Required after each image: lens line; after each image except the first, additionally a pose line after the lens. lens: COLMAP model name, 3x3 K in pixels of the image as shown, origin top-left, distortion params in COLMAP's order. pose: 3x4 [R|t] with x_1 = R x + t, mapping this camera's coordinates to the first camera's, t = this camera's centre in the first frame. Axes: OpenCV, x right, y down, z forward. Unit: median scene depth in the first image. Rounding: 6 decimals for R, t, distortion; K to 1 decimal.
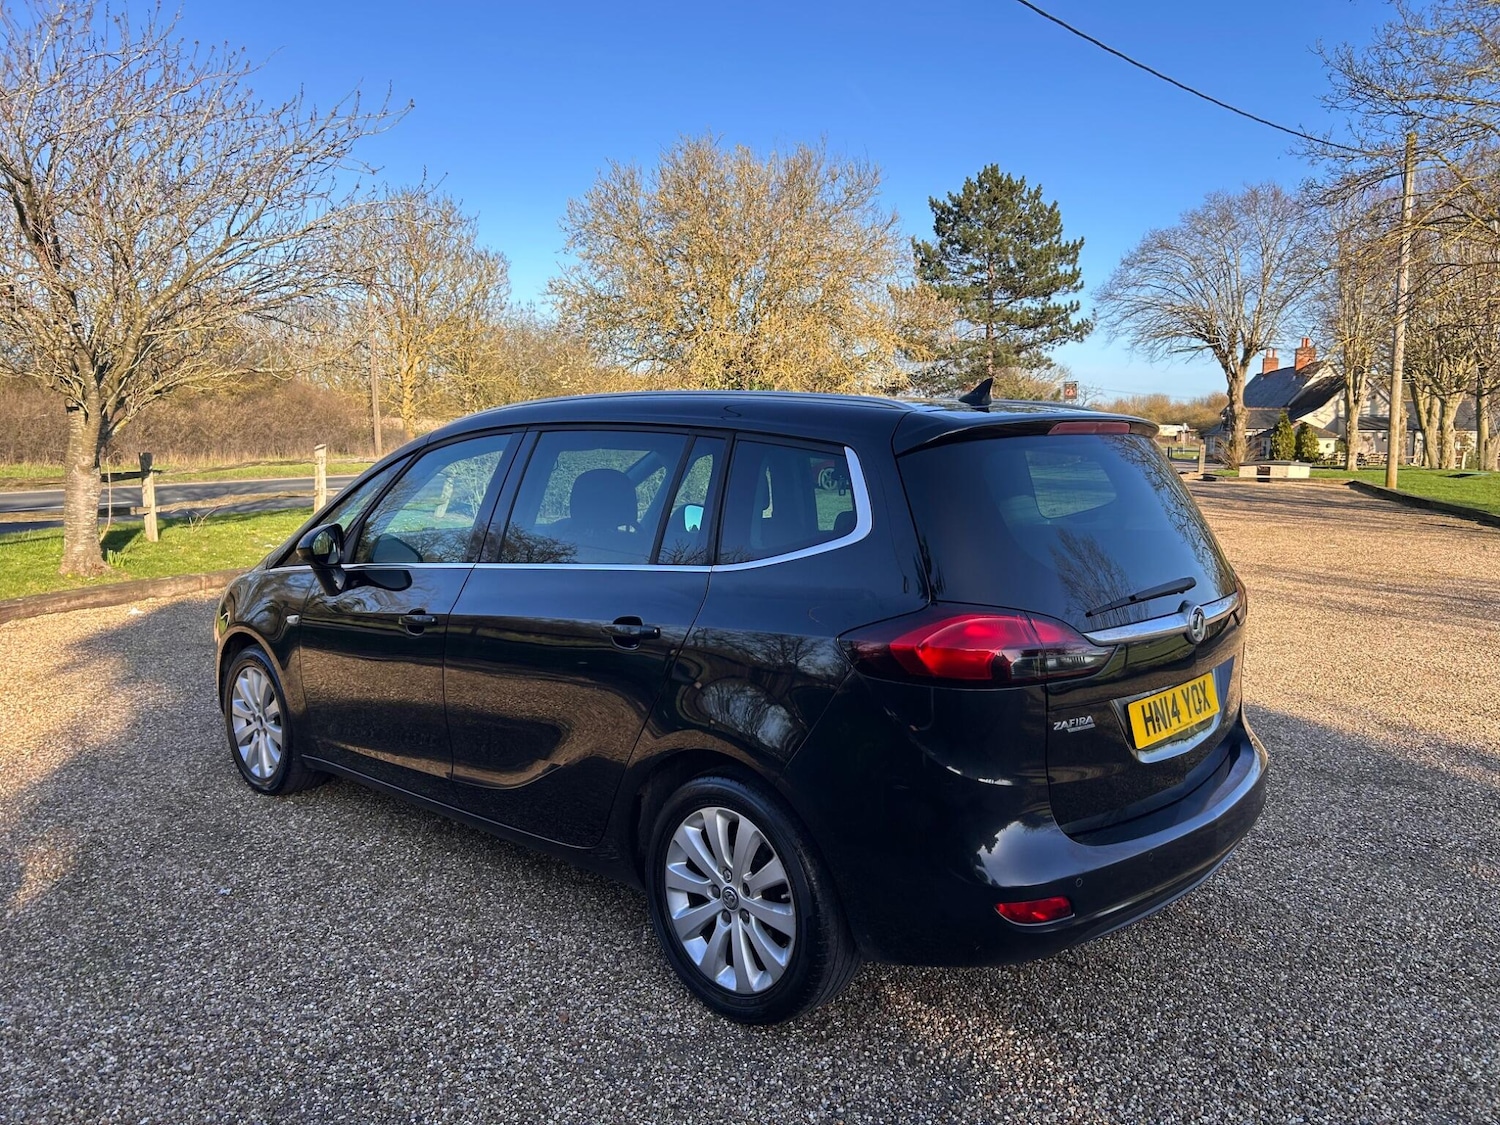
lens RADIAL K [[1132.4, 0, 755.0], [0, 1132.4, 555.3], [0, 0, 1]] dist [0.055211, -0.062123]
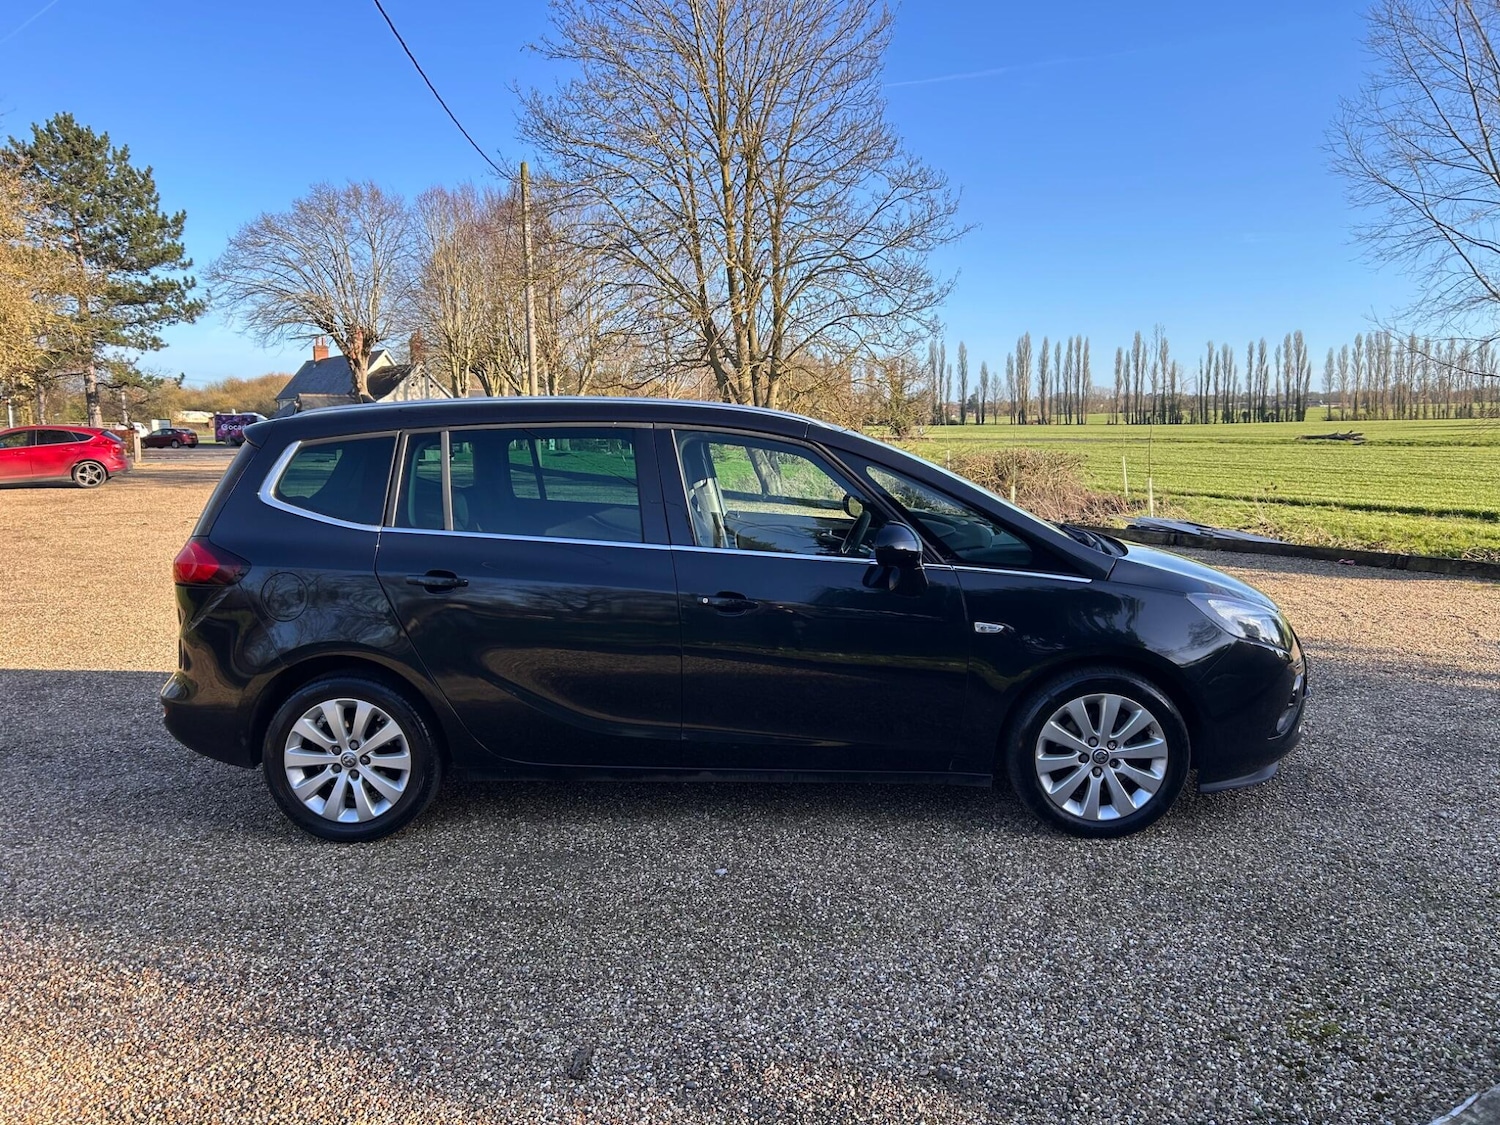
lens RADIAL K [[1132.4, 0, 762.3], [0, 1132.4, 556.8], [0, 0, 1]] dist [0.055211, -0.062123]
pose [[0.673992, -0.098580, 0.732132, -0.115037], [0.088600, 0.994690, 0.052369, -0.004141], [-0.733407, 0.029570, 0.679147, 0.026034]]
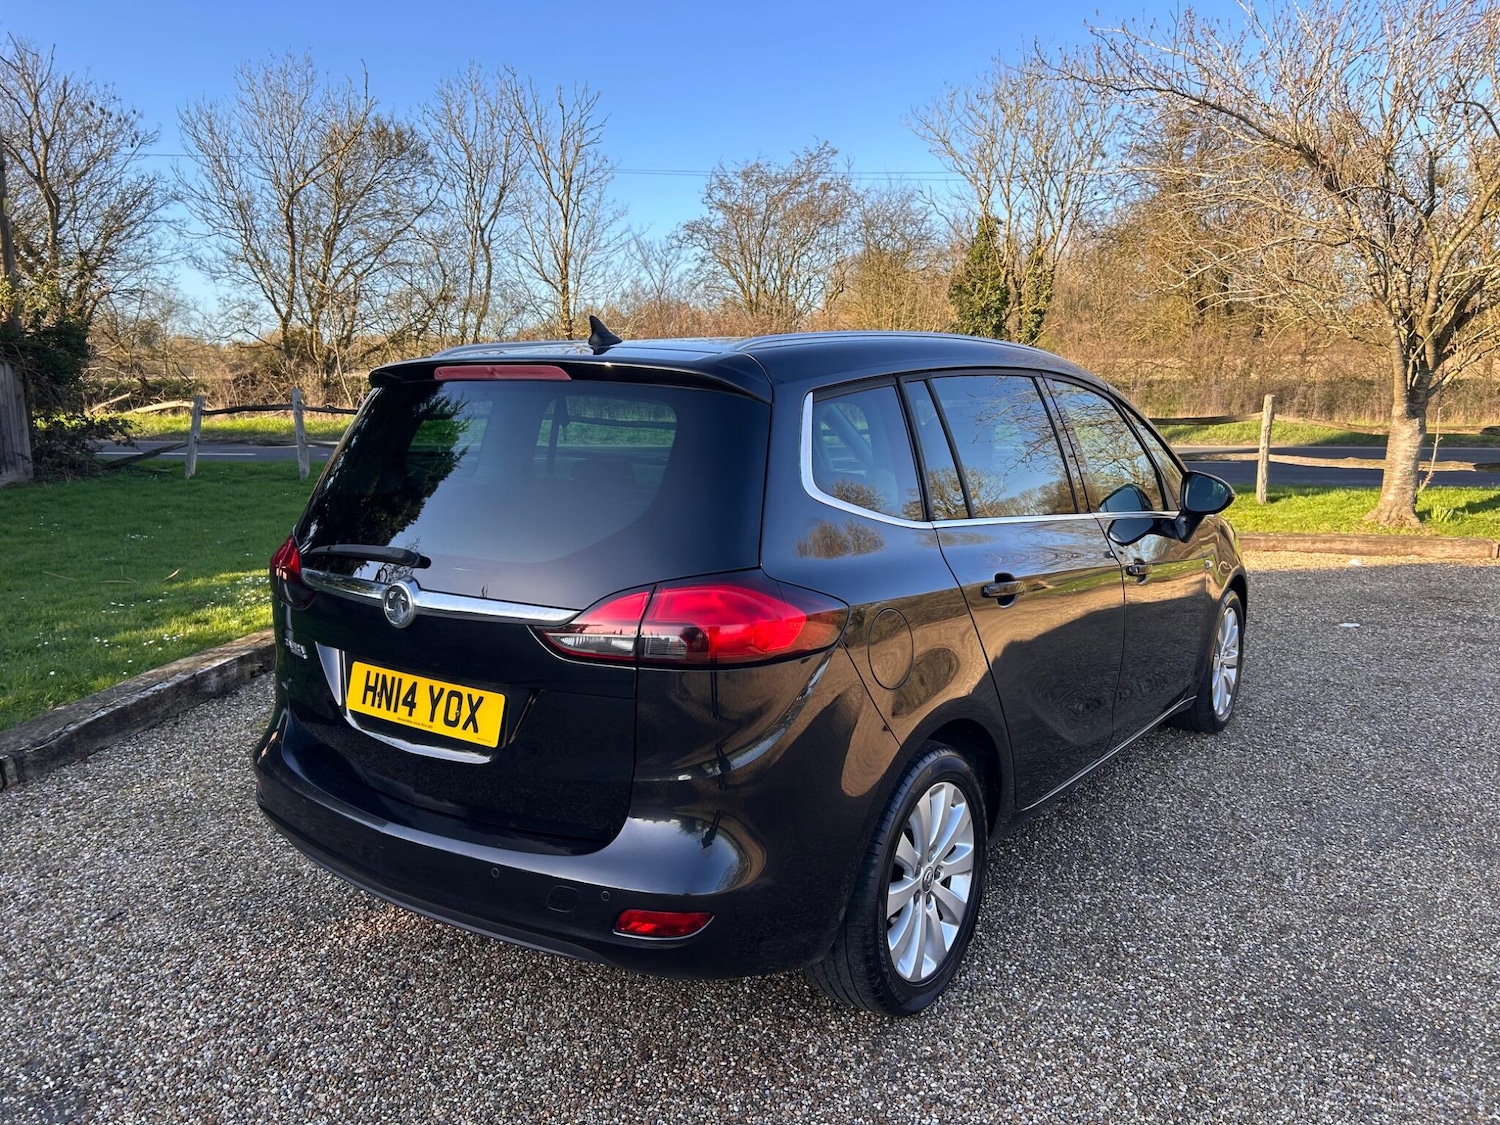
lens RADIAL K [[1133.1, 0, 751.1], [0, 1133.1, 567.3], [0, 0, 1]] dist [0.047244, -0.047229]
pose [[0.123615, 0.156442, -0.979921, 0.095138], [-0.104843, 0.984027, 0.143872, -0.008931], [0.986776, 0.084953, 0.138042, 0.086908]]
